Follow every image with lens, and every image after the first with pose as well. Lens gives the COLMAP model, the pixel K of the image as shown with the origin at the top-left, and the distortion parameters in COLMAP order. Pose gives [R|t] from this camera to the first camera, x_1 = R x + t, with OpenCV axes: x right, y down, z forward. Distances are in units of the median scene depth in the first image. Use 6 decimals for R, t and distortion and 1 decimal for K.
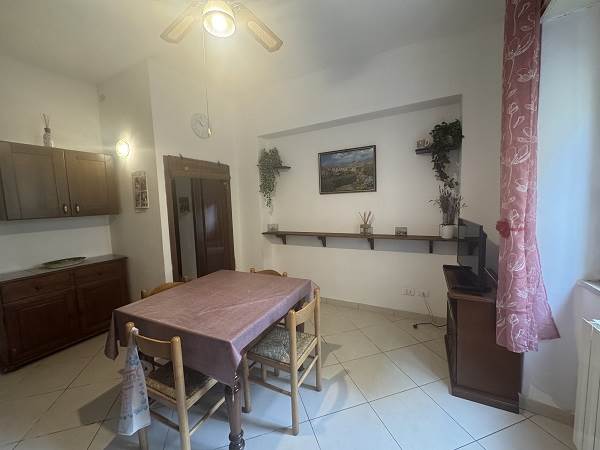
lens RADIAL K [[239.7, 0, 298.6], [0, 239.7, 225.0], [0, 0, 1]] dist [-0.001269, -0.001127]
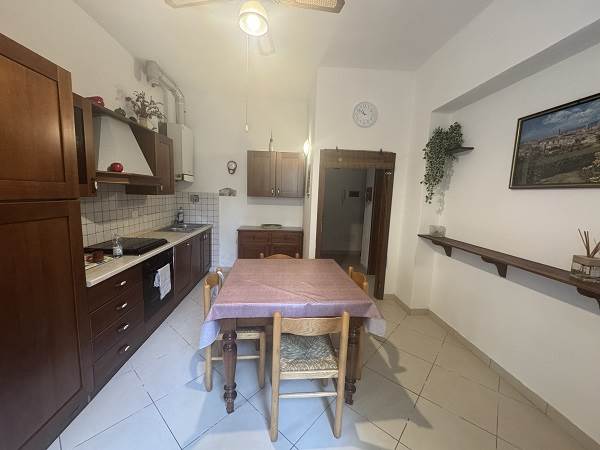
lens RADIAL K [[239.7, 0, 300.1], [0, 239.7, 223.4], [0, 0, 1]] dist [-0.001269, -0.001127]
pose [[0.534047, 0.158339, -0.830496, 0.328282], [-0.133428, 0.985781, 0.102144, -0.036598], [0.834860, 0.056262, 0.547580, 0.251971]]
